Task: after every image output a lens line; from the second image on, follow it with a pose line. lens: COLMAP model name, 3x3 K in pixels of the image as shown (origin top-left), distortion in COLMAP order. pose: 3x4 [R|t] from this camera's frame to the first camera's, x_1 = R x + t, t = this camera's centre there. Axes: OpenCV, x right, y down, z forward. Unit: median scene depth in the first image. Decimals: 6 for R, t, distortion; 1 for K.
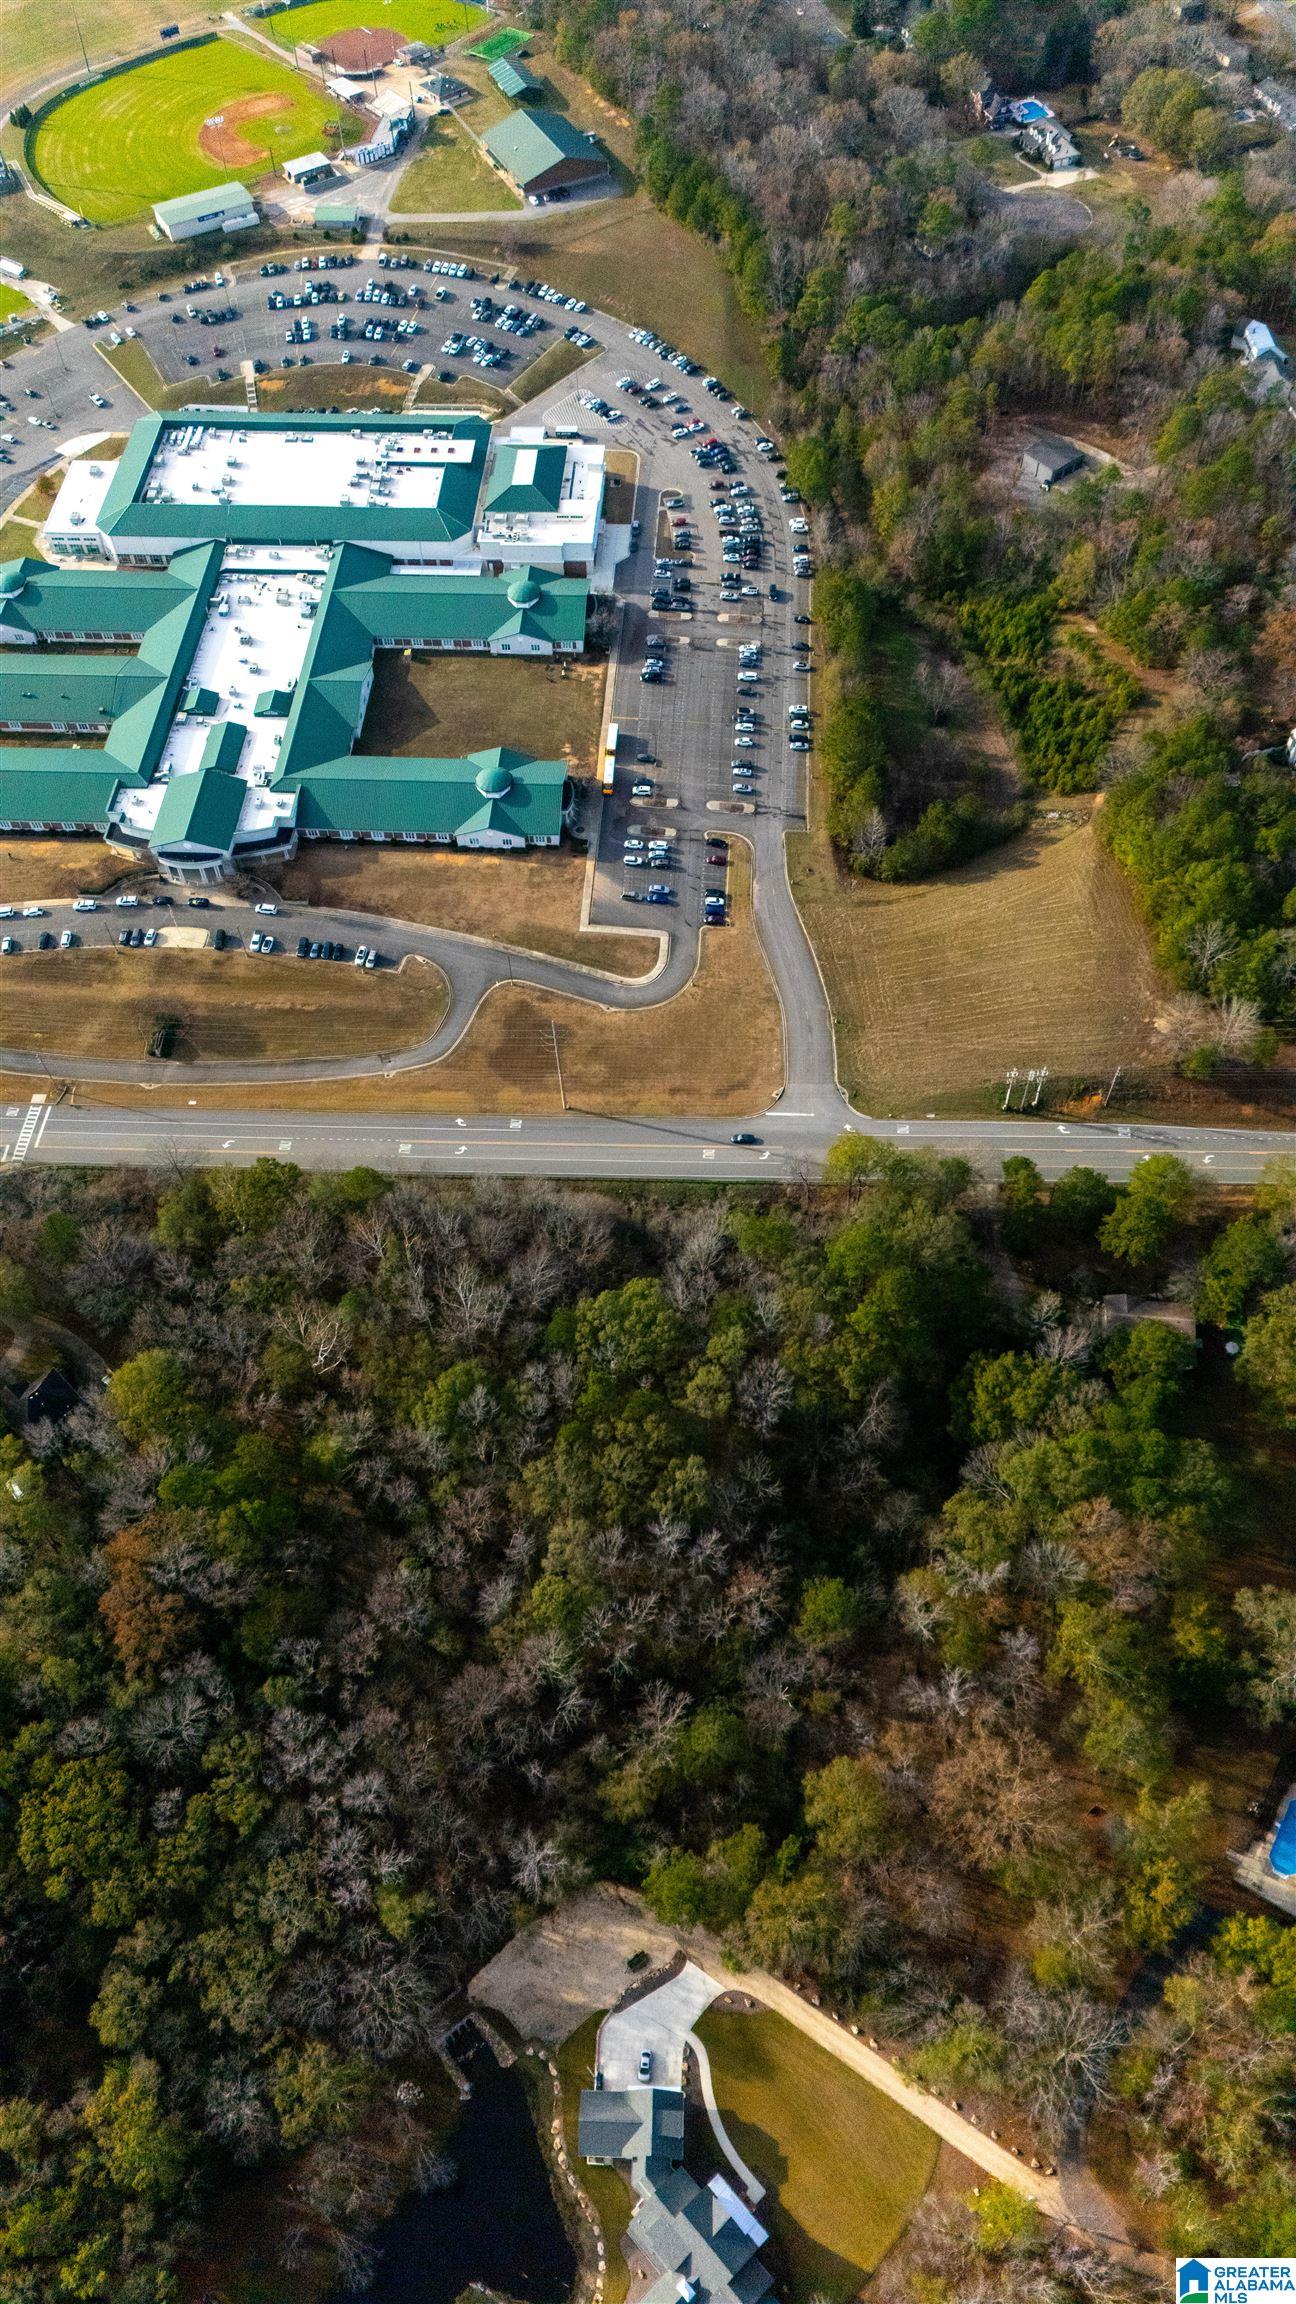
lens RADIAL K [[1694.9, 0, 640.0], [0, 1694.9, 1143.5], [0, 0, 1]] dist [0.072464, -0.074926]
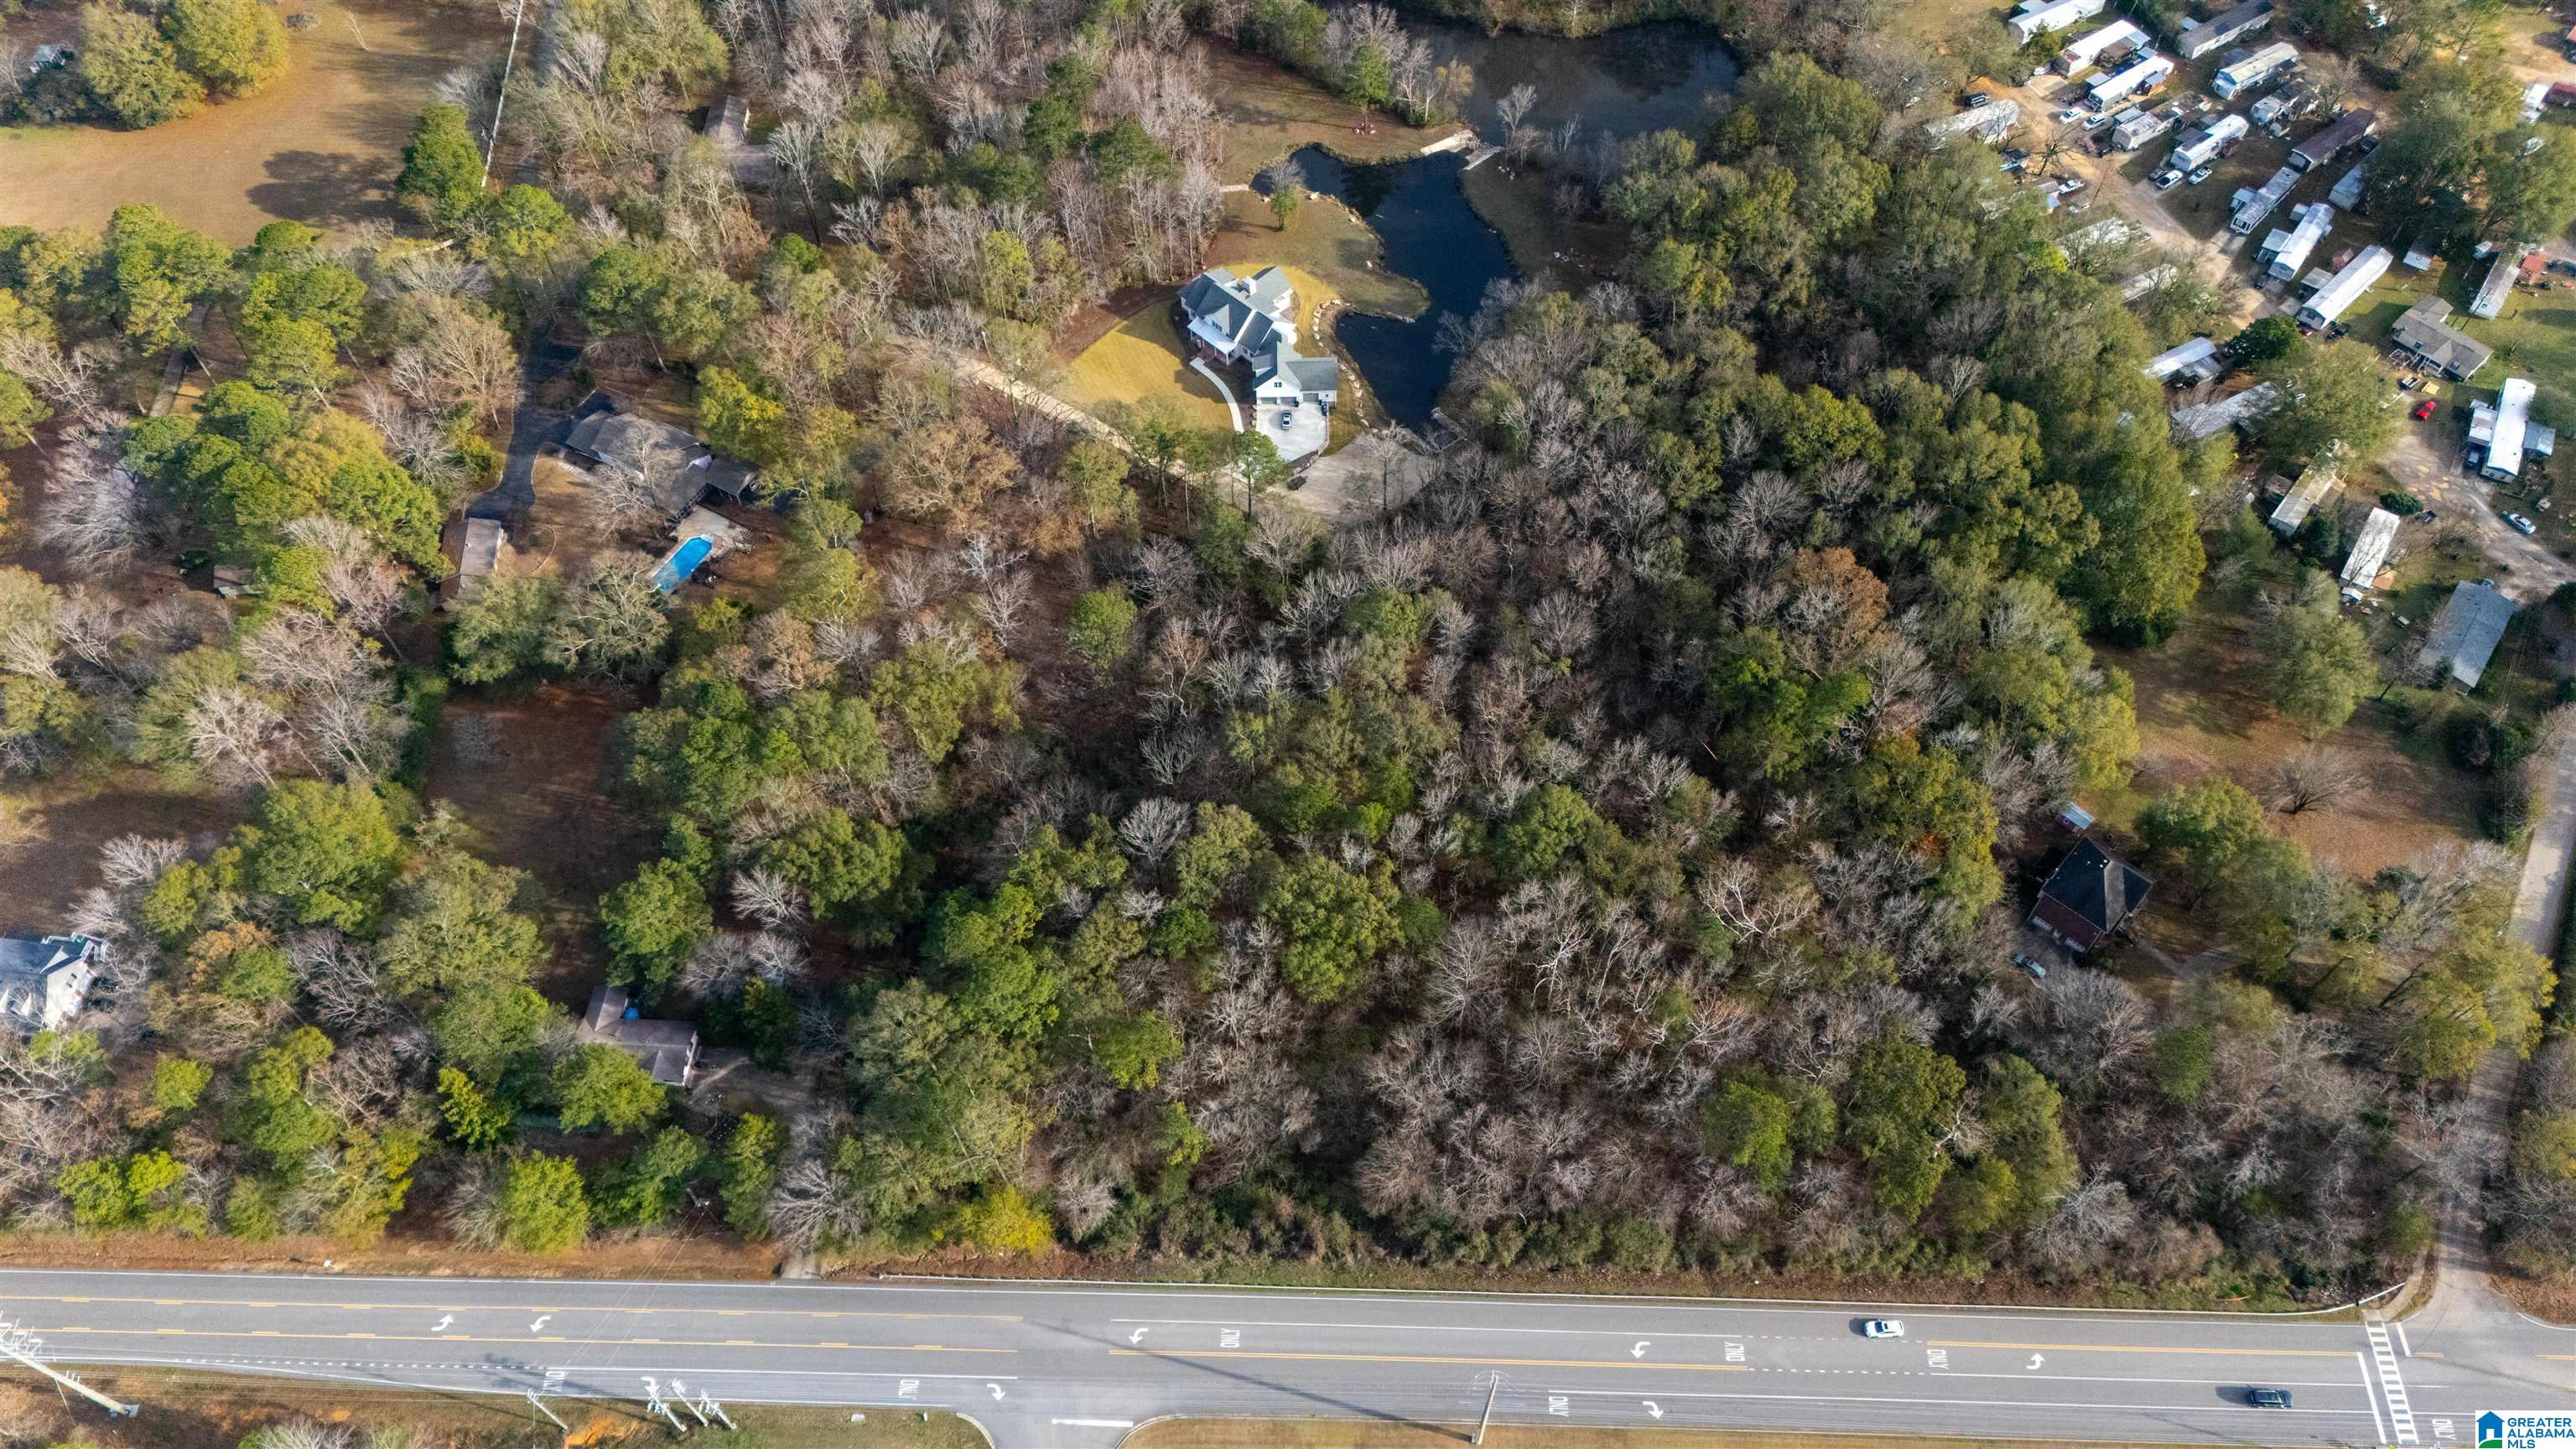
lens RADIAL K [[1891.4, 0, 1296.6], [0, 1891.4, 716.5], [0, 0, 1]] dist [0.069611, -0.070592]
pose [[-0.997492, 0.067261, 0.022056, -0.016649], [-0.002017, -0.338478, 0.940972, -0.684809], [0.070757, 0.938567, 0.337765, 0.666520]]
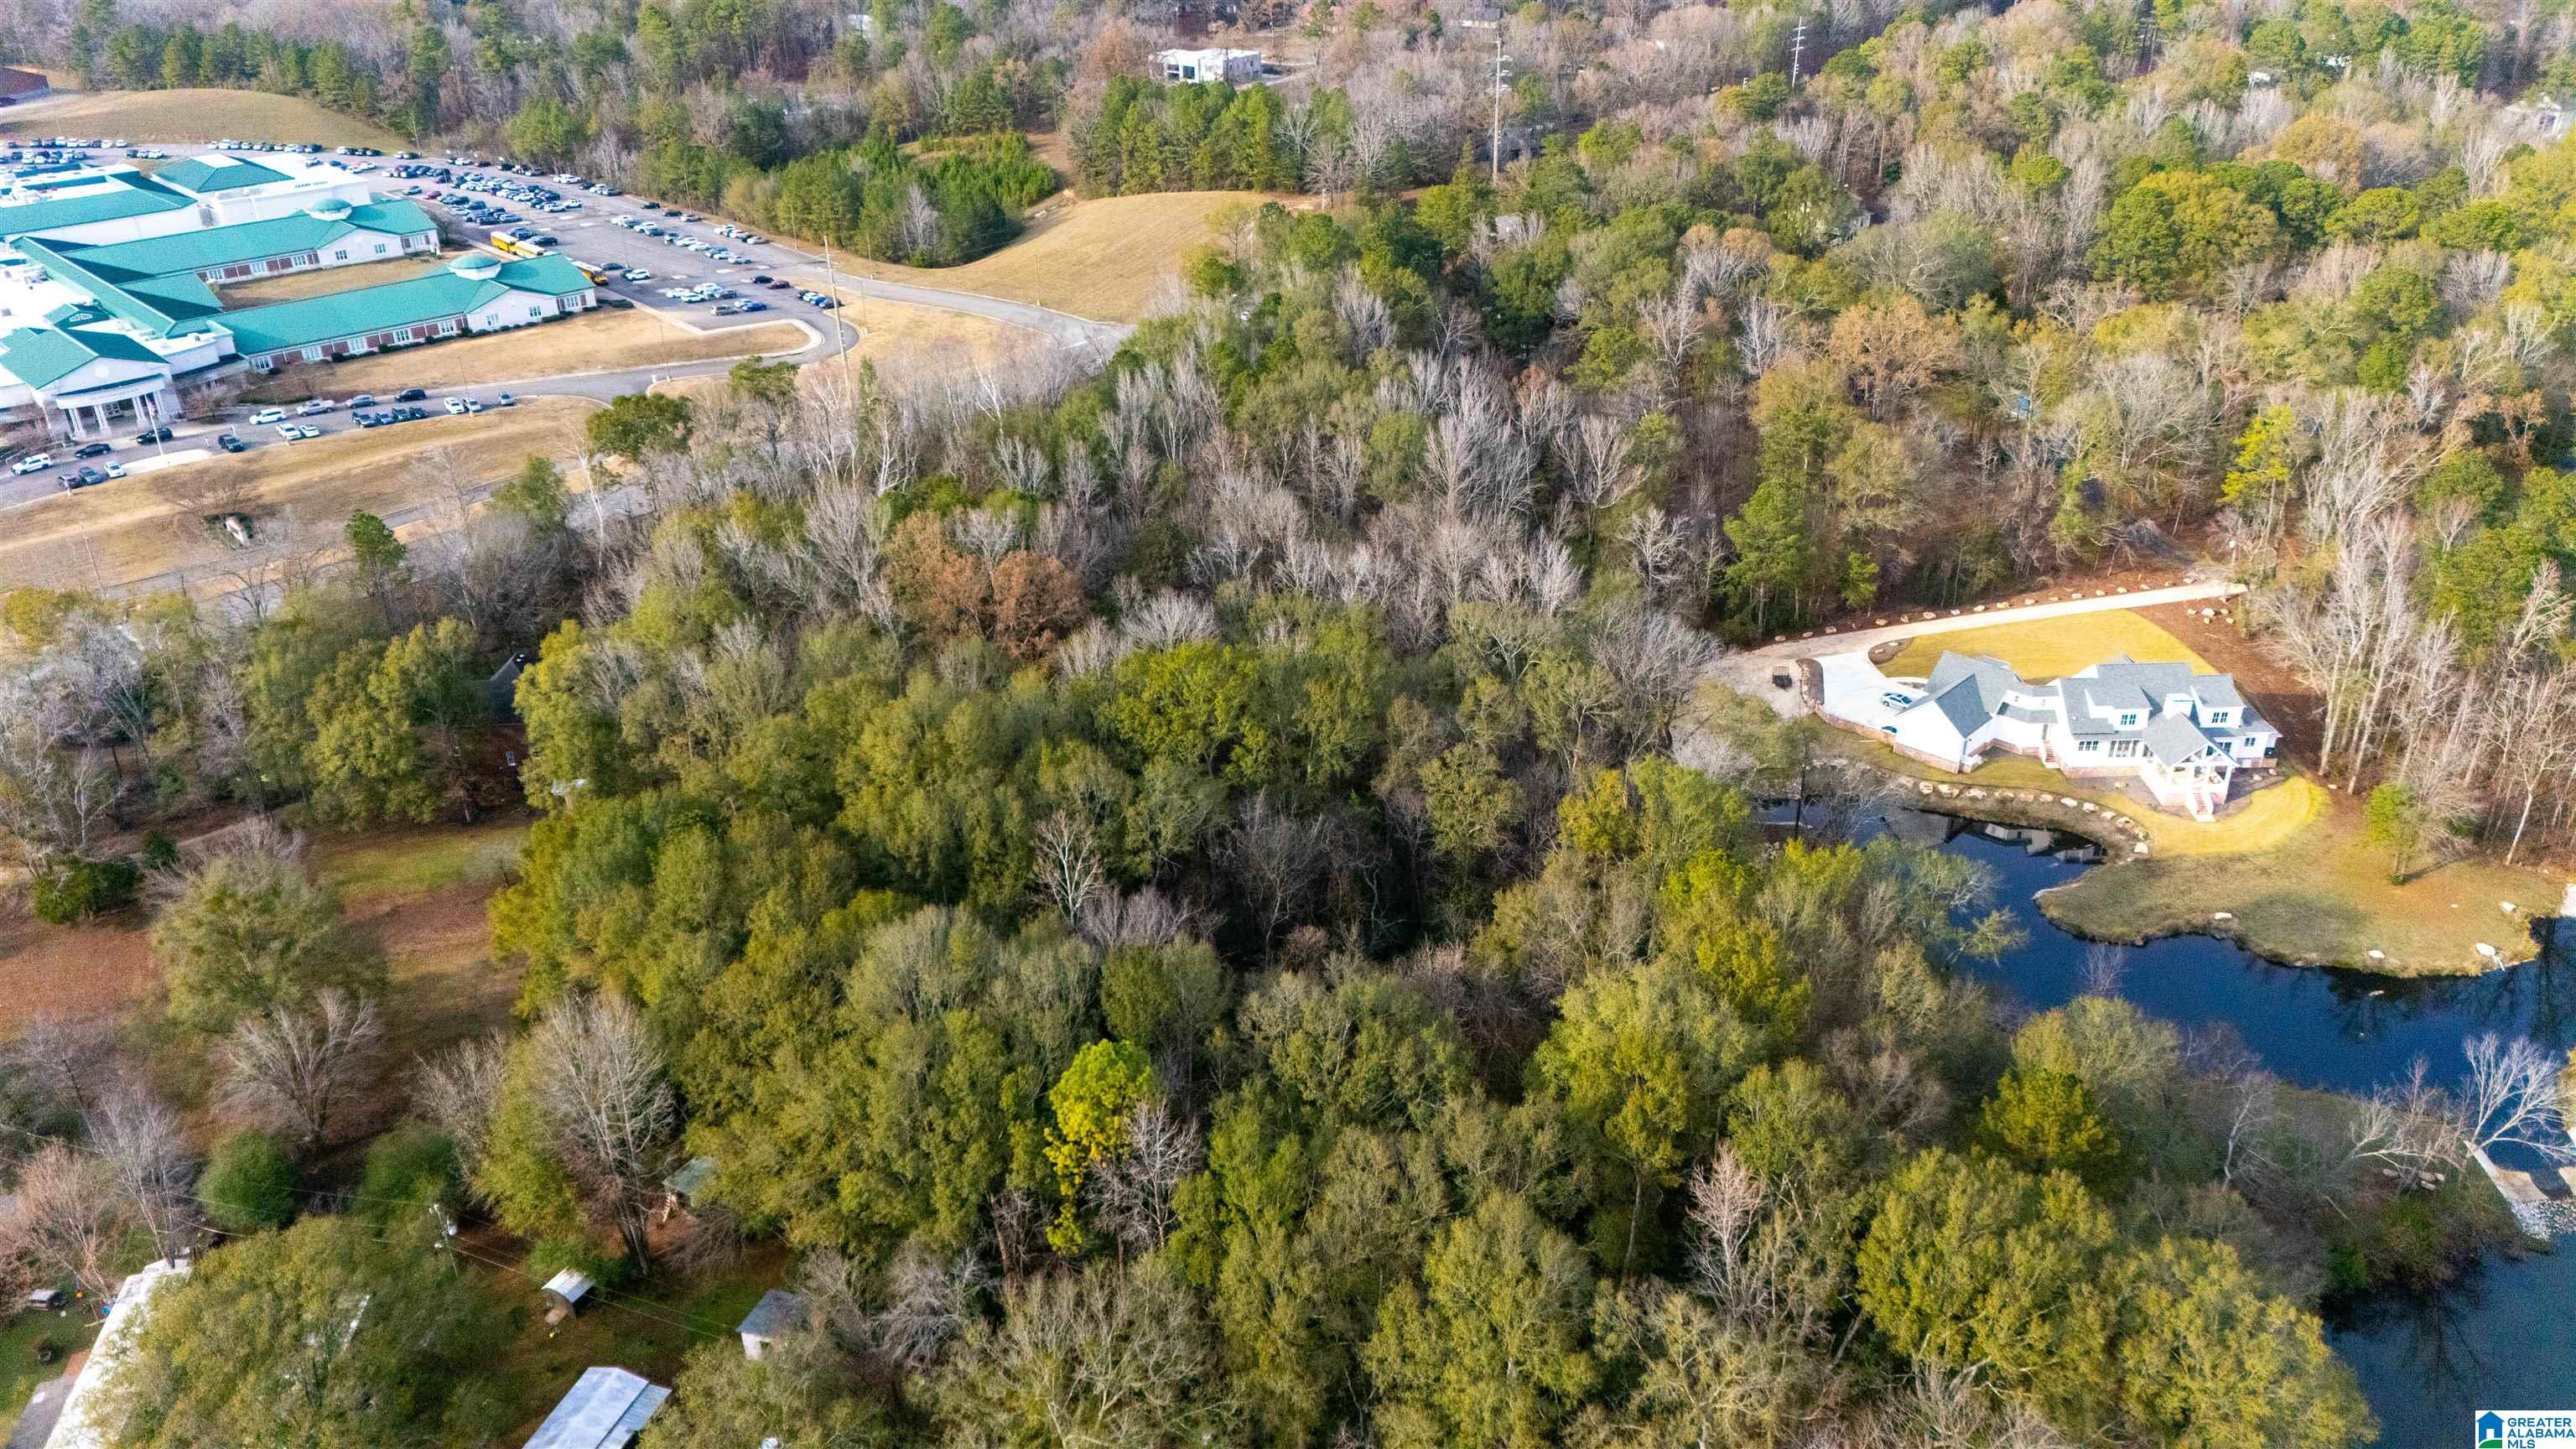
lens RADIAL K [[1891.4, 0, 1296.6], [0, 1891.4, 716.5], [0, 0, 1]] dist [0.069611, -0.070592]
pose [[0.666480, -0.317870, 0.674362, -0.671832], [0.602660, 0.762196, -0.236343, 0.514744], [-0.438869, 0.563928, 0.699556, 0.464991]]
